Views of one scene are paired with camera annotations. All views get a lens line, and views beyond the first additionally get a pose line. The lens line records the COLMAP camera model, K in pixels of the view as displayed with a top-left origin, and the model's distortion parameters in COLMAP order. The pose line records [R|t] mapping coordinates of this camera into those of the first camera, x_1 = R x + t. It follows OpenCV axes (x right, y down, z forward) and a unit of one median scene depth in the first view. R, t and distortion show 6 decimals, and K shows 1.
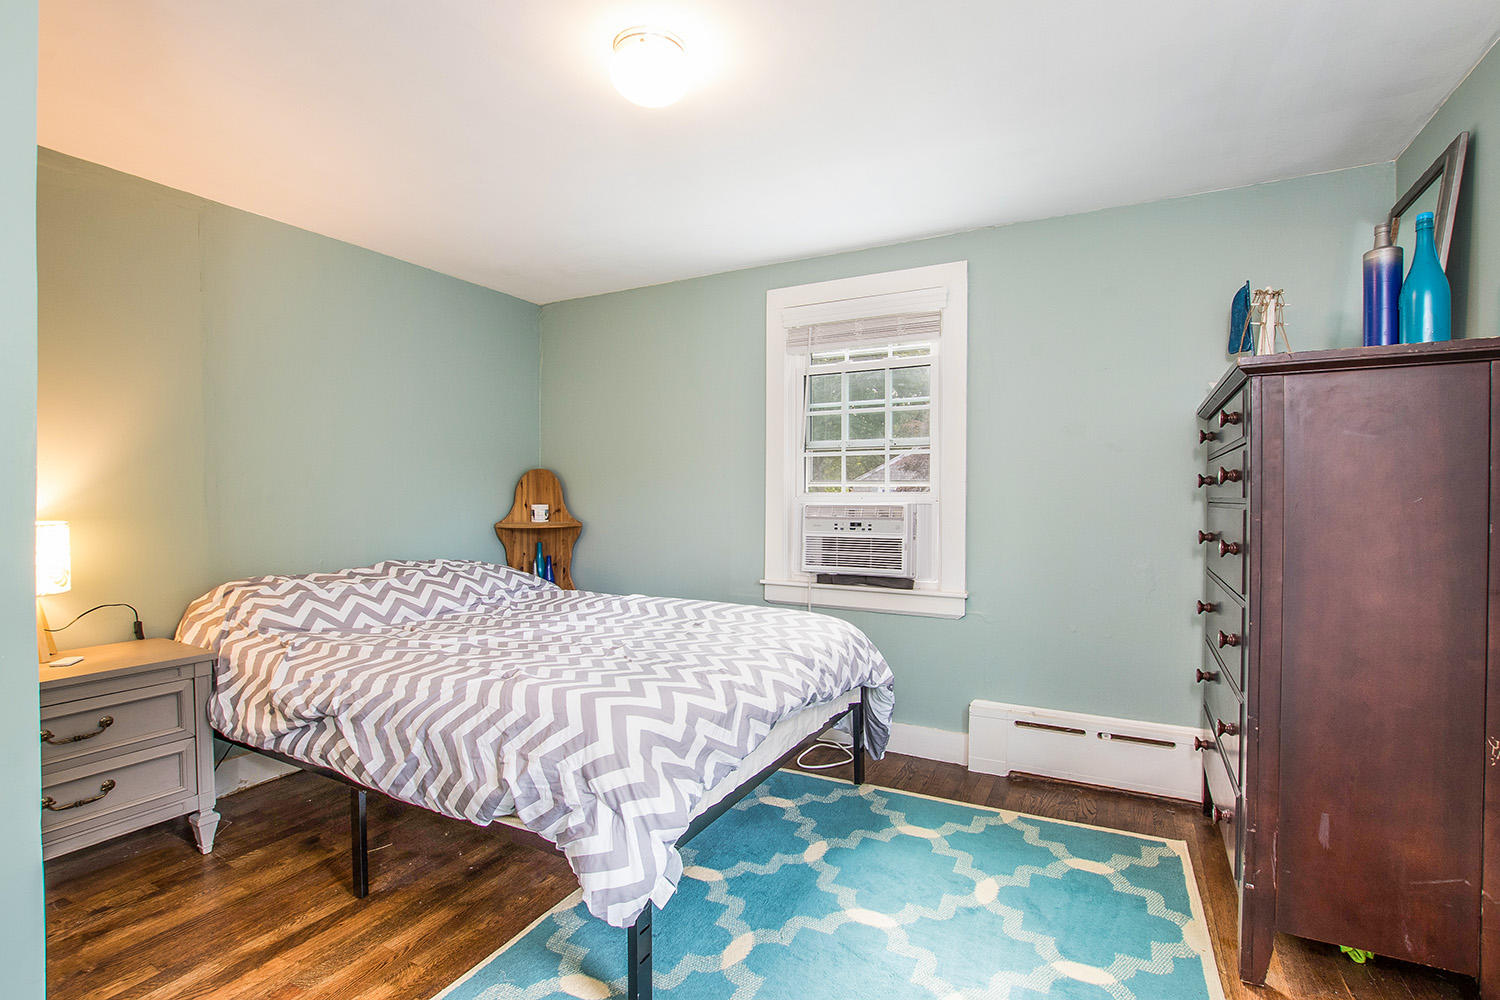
lens RADIAL K [[689.8, 0, 752.8], [0, 689.8, 508.6], [0, 0, 1]] dist [-0.029789, 0.001836]
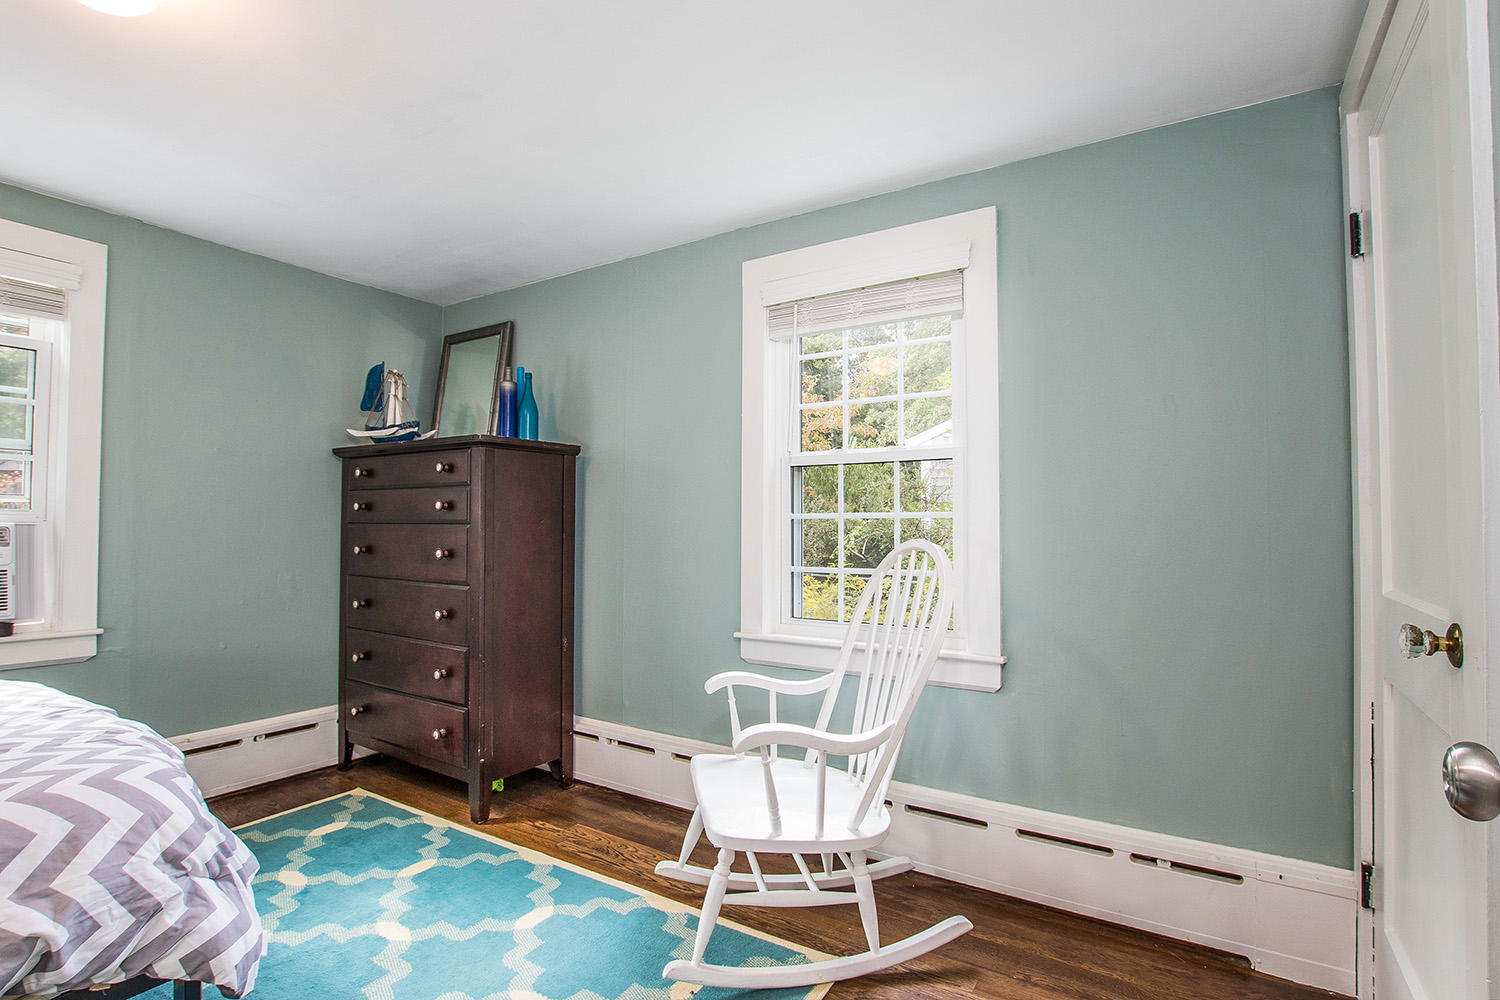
lens RADIAL K [[689.8, 0, 752.8], [0, 689.8, 508.6], [0, 0, 1]] dist [-0.029789, 0.001836]
pose [[0.081924, 0.021478, 0.996407, -0.669662], [0.008631, 0.999715, -0.022259, -0.001217], [-0.996601, 0.010424, 0.081716, 0.165722]]
